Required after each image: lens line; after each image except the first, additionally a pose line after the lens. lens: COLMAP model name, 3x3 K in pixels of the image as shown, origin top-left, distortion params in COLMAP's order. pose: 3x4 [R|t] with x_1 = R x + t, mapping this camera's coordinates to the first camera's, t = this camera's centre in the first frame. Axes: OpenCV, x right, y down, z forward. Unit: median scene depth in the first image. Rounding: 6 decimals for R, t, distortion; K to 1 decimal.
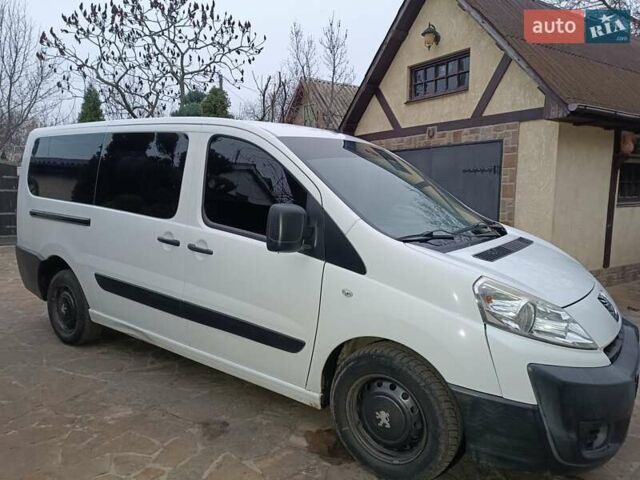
lens RADIAL K [[457.8, 0, 320.0], [0, 457.8, 240.0], [0, 0, 1]] dist [0.047535, -0.034269]
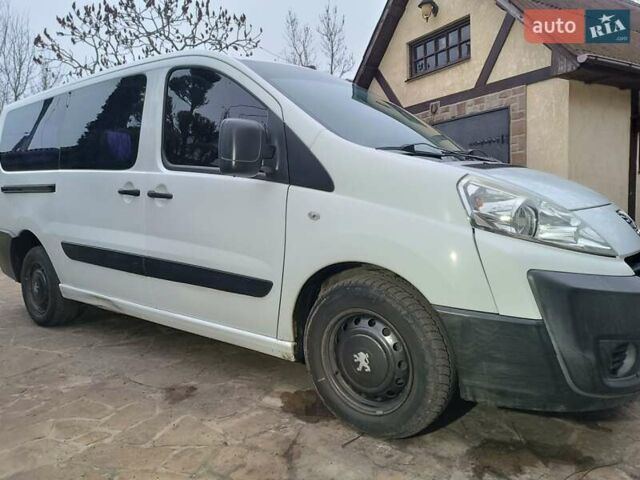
lens RADIAL K [[457.8, 0, 320.0], [0, 457.8, 240.0], [0, 0, 1]] dist [0.047535, -0.034269]
pose [[0.998190, -0.045090, -0.039783, 0.077824], [0.043821, 0.998520, -0.032215, 0.142827], [0.041177, 0.030413, 0.998689, 0.115115]]
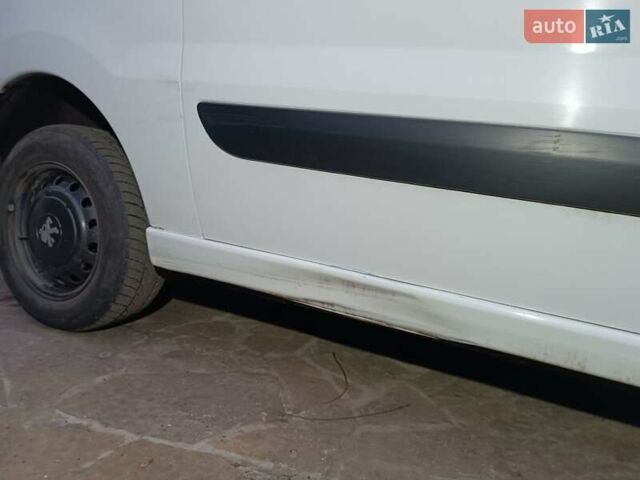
lens RADIAL K [[457.8, 0, 320.0], [0, 457.8, 240.0], [0, 0, 1]] dist [0.047535, -0.034269]
pose [[0.983264, 0.042486, 0.177161, -0.544478], [-0.049059, 0.998254, 0.032890, 0.176738], [-0.175454, -0.041031, 0.983632, 0.809482]]
